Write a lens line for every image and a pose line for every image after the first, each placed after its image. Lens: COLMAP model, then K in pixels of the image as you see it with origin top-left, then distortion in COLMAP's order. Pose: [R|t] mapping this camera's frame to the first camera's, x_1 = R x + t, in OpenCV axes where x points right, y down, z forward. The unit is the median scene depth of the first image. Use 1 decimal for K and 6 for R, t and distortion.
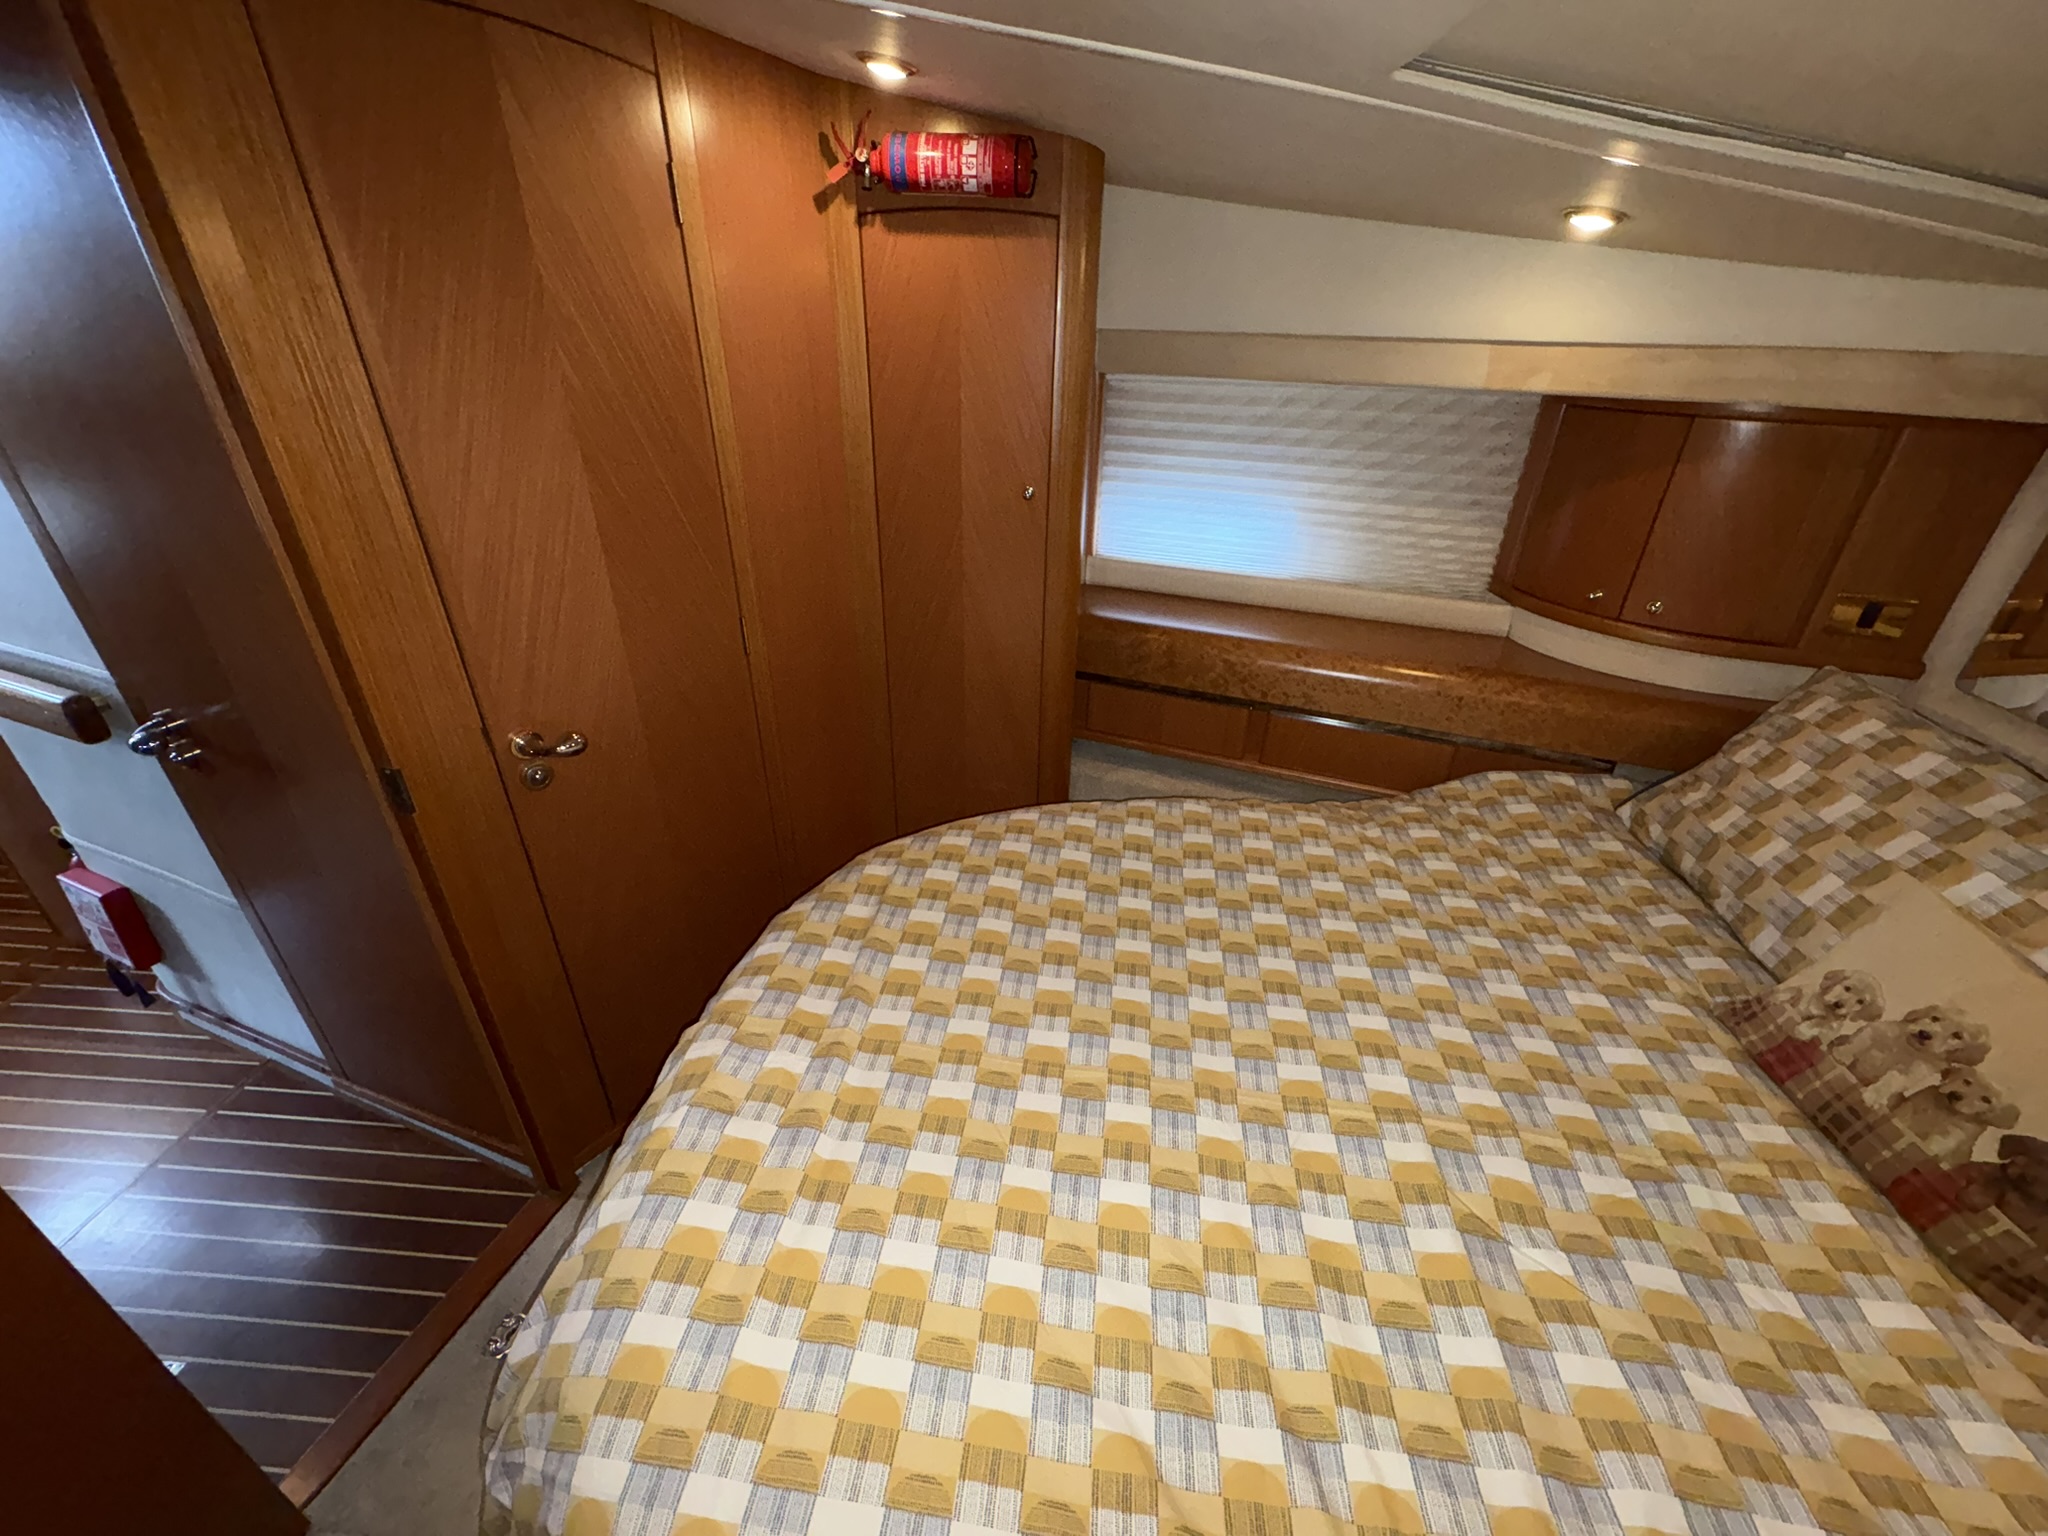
lens RADIAL K [[815.9, 0, 1013.5], [0, 815.9, 775.0], [0, 0, 1]] dist [-0.001925, 0.000158]
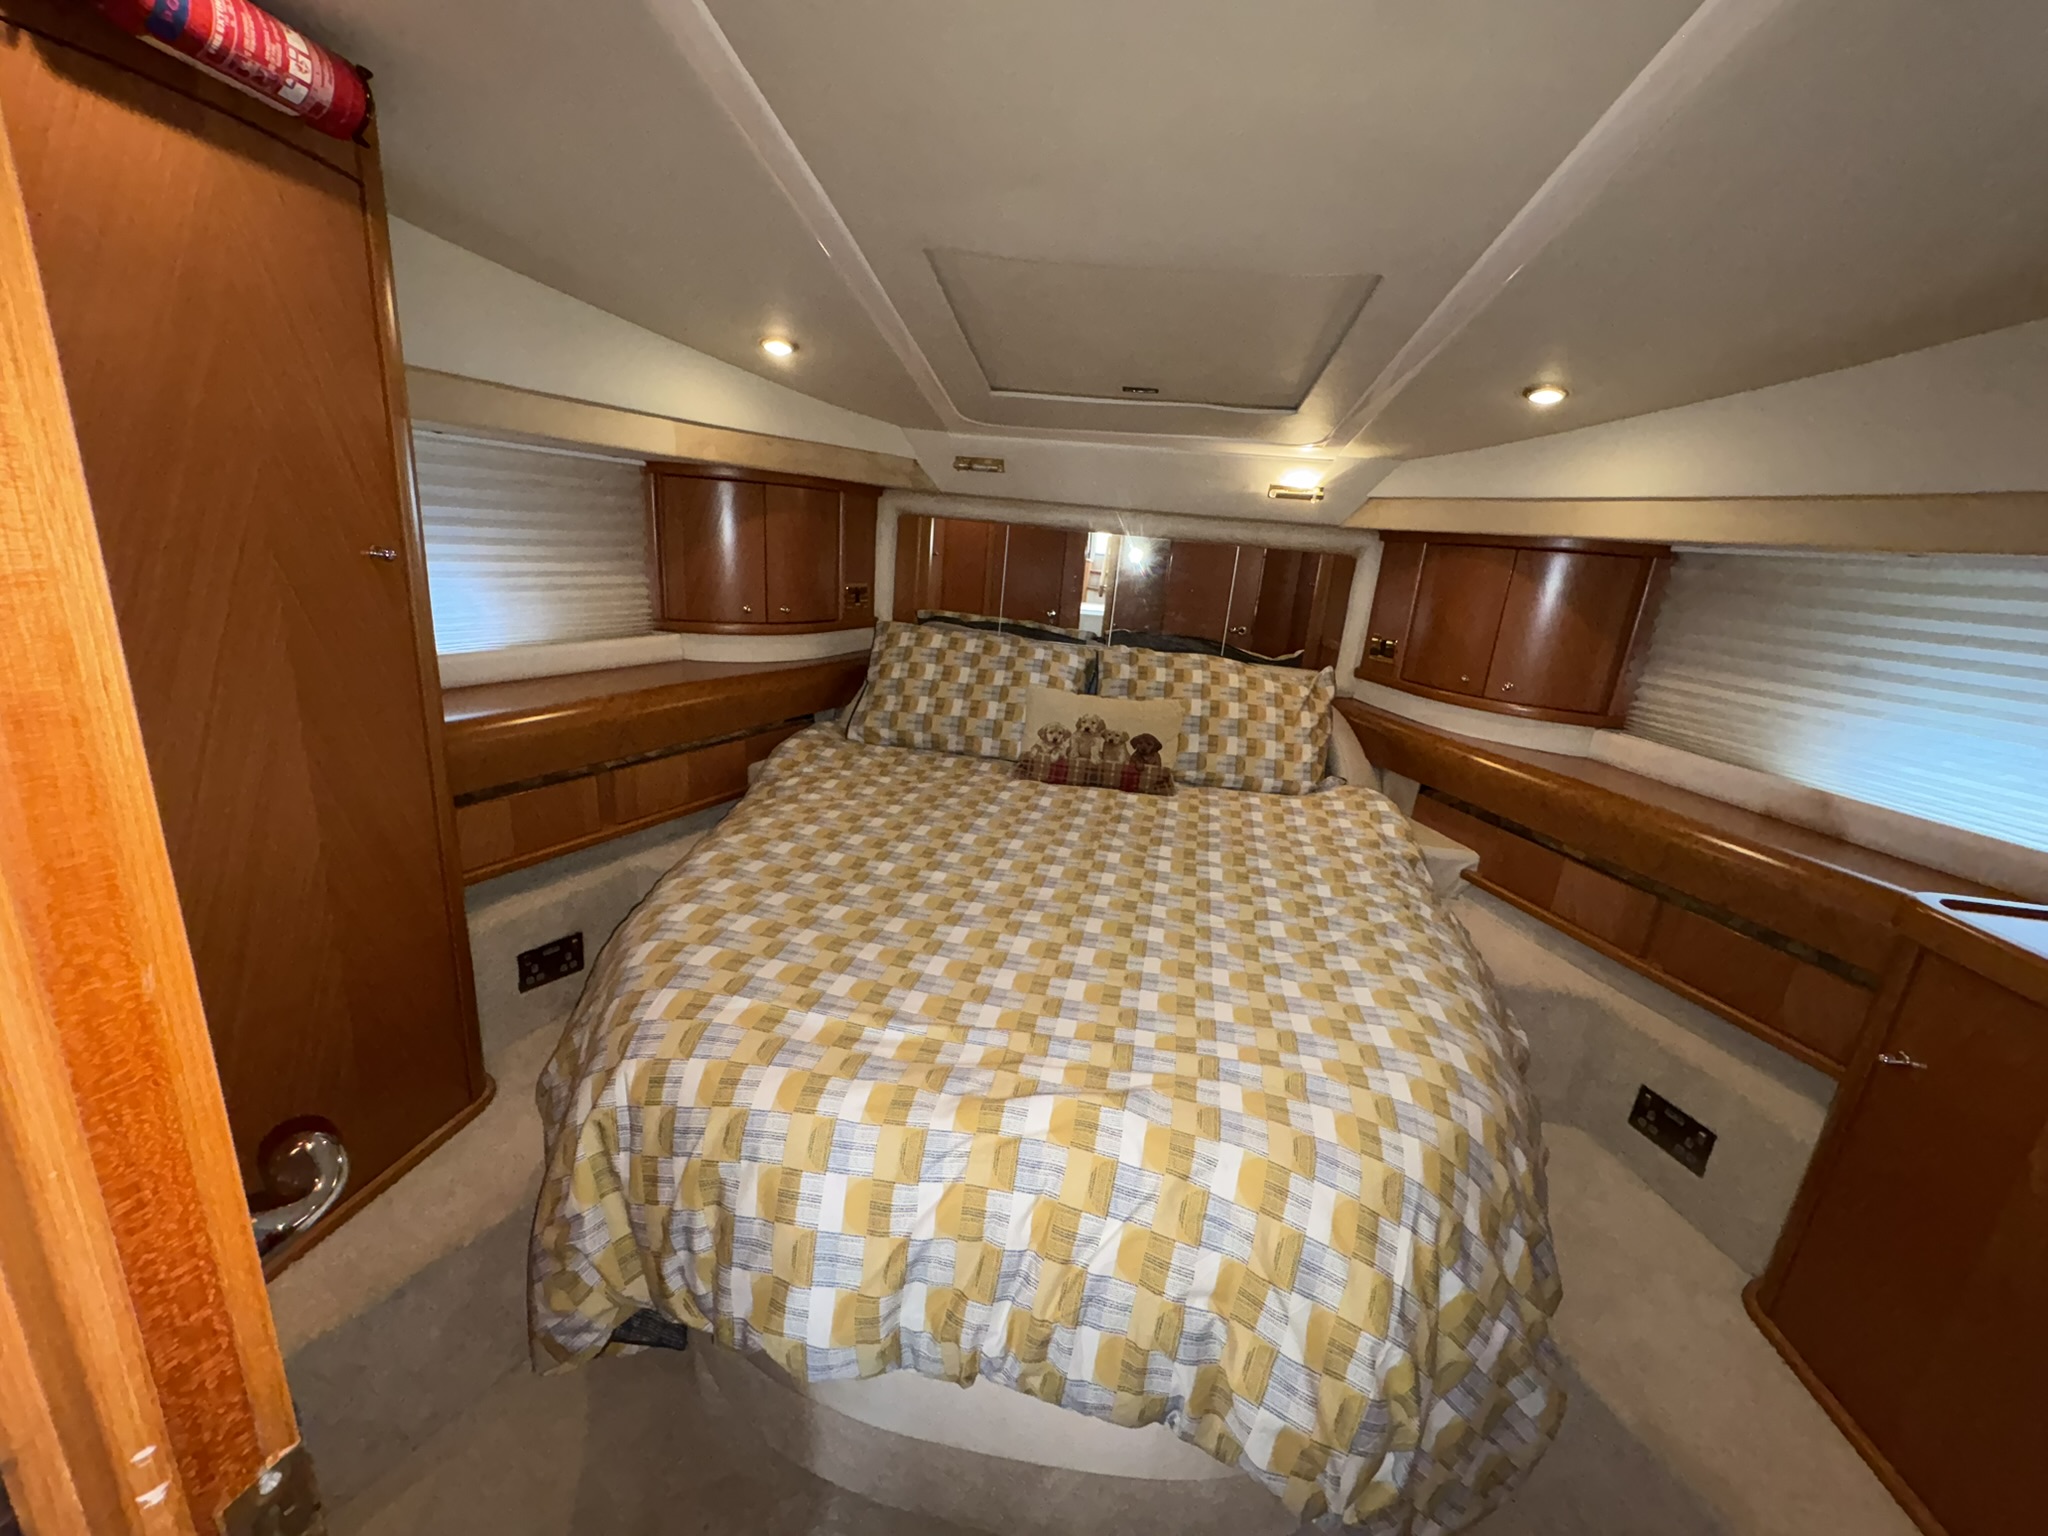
lens RADIAL K [[815.9, 0, 1025.9], [0, 815.9, 767.6], [0, 0, 1]] dist [-0.001925, 0.000158]
pose [[0.048875, -0.283494, 0.957728, -0.871820], [0.409648, 0.880205, 0.239641, -0.163773], [-0.910934, 0.380618, 0.159152, 0.598545]]
